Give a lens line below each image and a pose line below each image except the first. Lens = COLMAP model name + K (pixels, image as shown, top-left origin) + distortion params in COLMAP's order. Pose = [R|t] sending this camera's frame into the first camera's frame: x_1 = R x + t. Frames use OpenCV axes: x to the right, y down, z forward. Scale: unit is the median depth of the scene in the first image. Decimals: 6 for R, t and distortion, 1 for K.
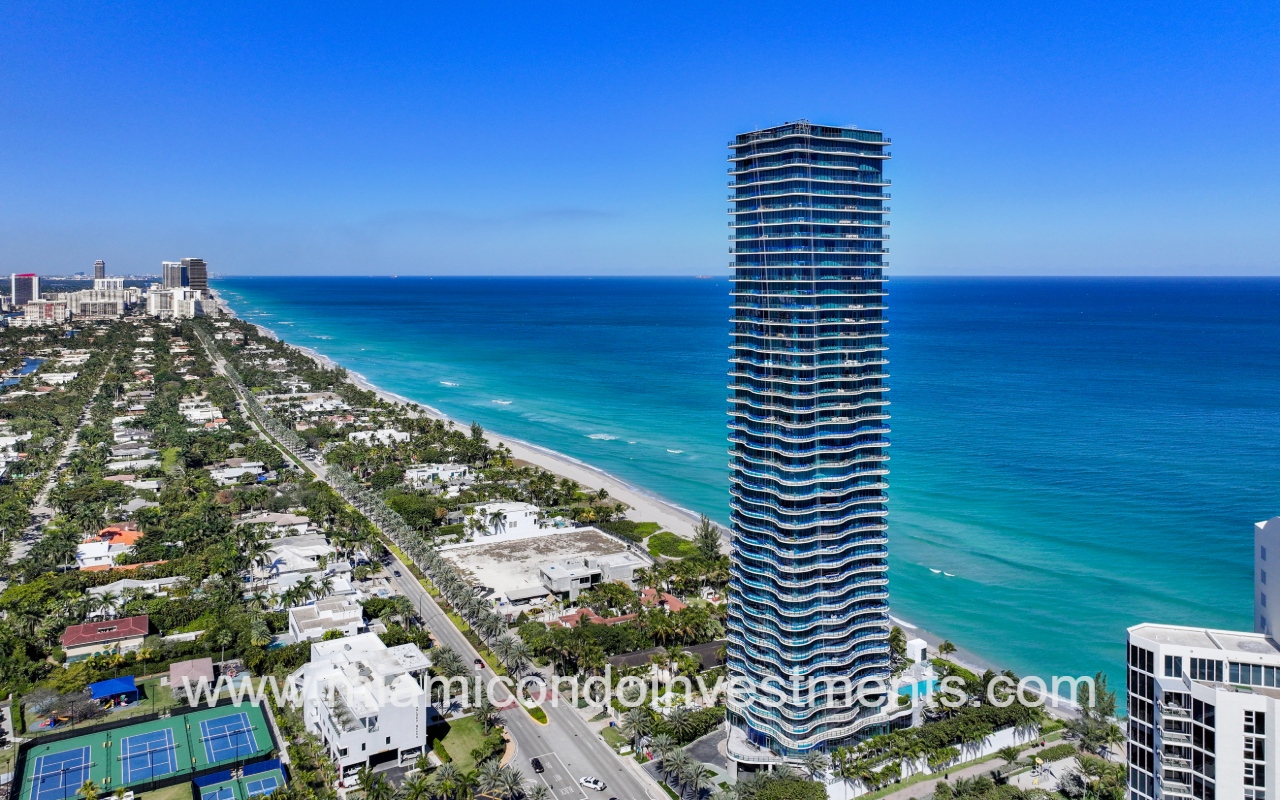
lens RADIAL K [[934.0, 0, 637.2], [0, 934.0, 304.0], [0, 0, 1]] dist [0.003822, 0.000845]
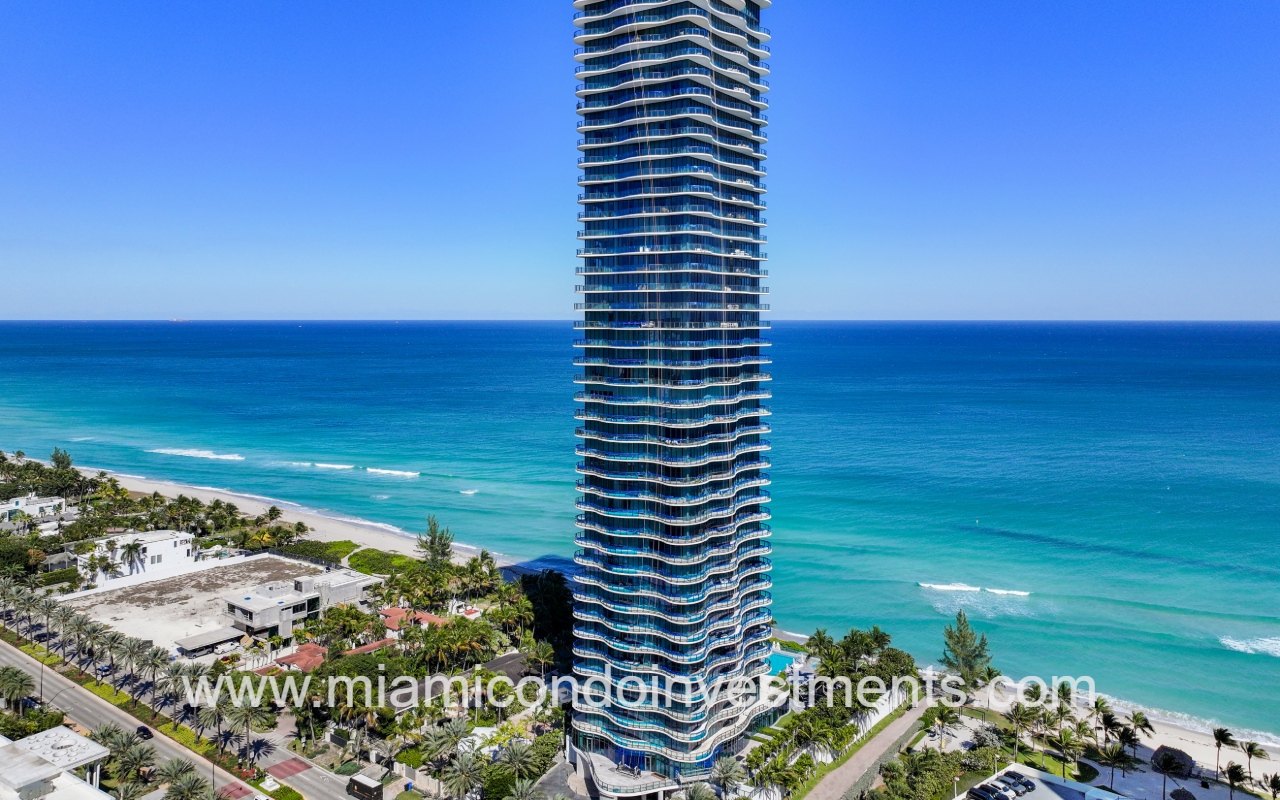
lens RADIAL K [[934.0, 0, 637.2], [0, 934.0, 304.0], [0, 0, 1]] dist [0.003822, 0.000845]
pose [[0.909506, 0.005329, 0.415657, -0.098700], [0.013598, 0.999001, -0.042562, 0.074196], [-0.415469, 0.044363, 0.908525, 0.170532]]
